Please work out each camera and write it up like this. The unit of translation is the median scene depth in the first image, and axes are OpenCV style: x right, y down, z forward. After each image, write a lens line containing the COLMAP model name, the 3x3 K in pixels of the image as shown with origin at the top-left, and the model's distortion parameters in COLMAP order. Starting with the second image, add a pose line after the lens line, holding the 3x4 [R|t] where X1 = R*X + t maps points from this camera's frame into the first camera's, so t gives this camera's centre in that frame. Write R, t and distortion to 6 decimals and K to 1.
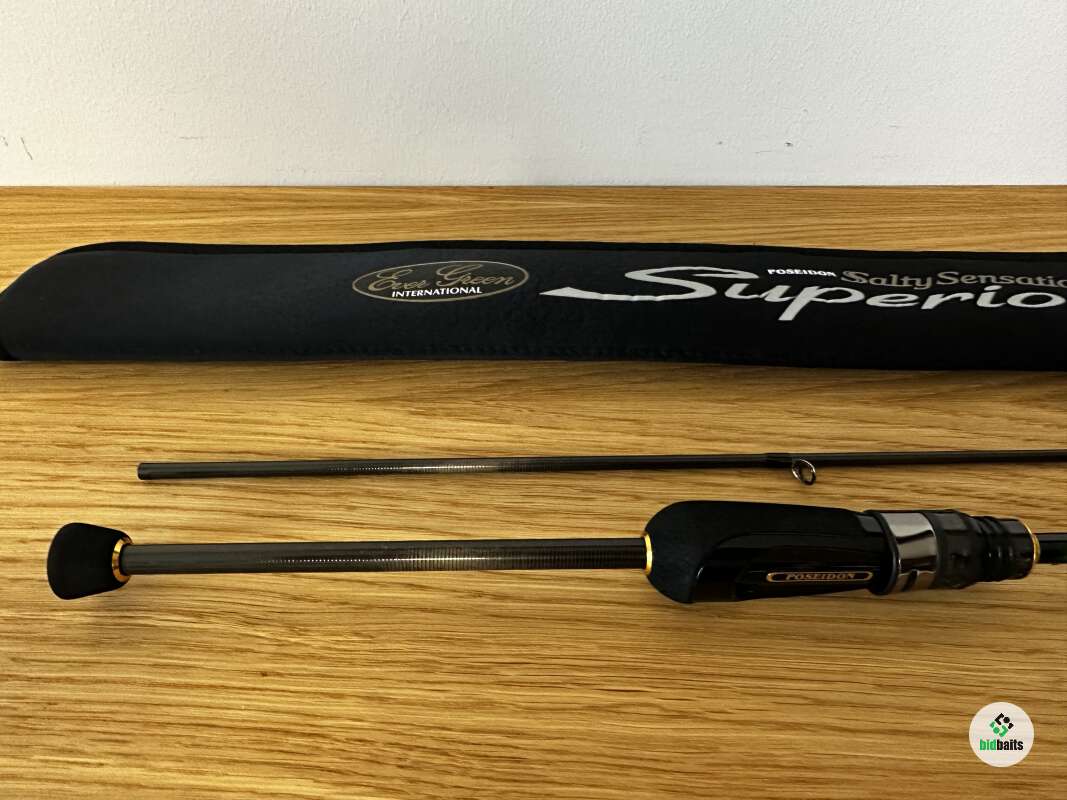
lens RADIAL K [[757.5, 0, 505.3], [0, 757.5, 400.2], [0, 0, 1]] dist [-0.007203, -0.000597]
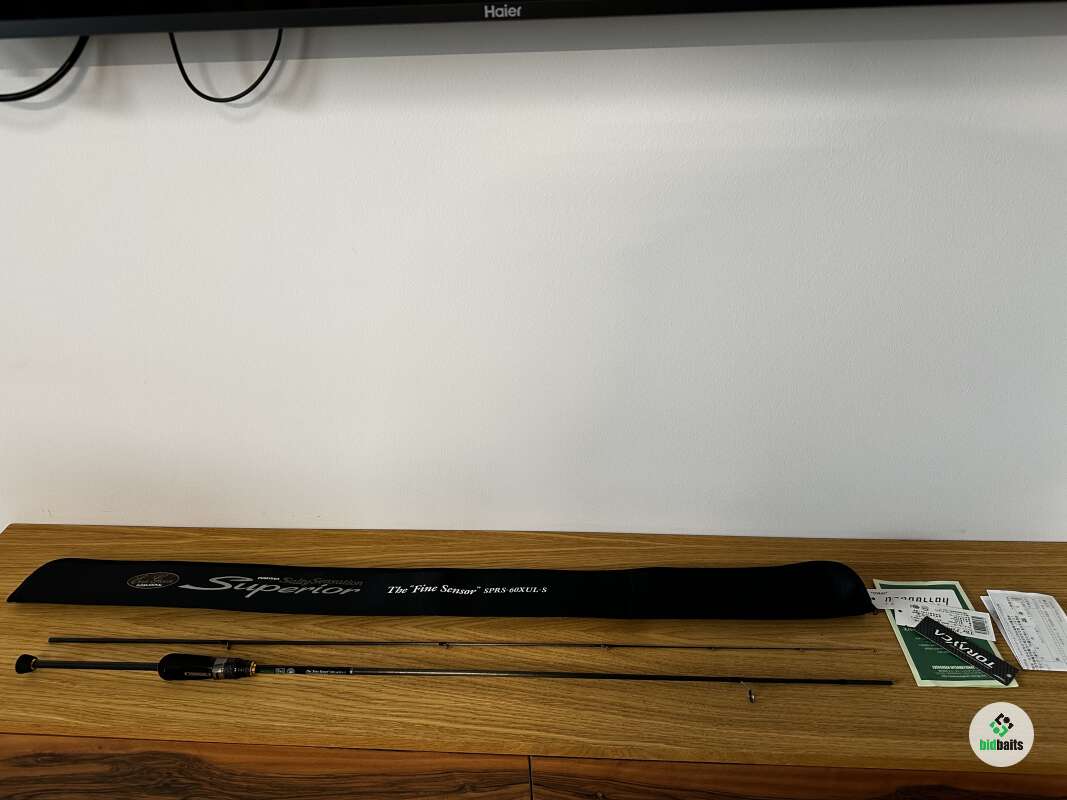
lens RADIAL K [[720.8, 0, 533.5], [0, 720.8, 400.0], [0, 0, 1]] dist [0.010664, -0.030576]
pose [[0.998323, 0.005814, -0.057600, 2.039576], [-0.017451, 0.978889, -0.203649, -0.373619], [0.055200, 0.204312, 0.977348, -2.480744]]
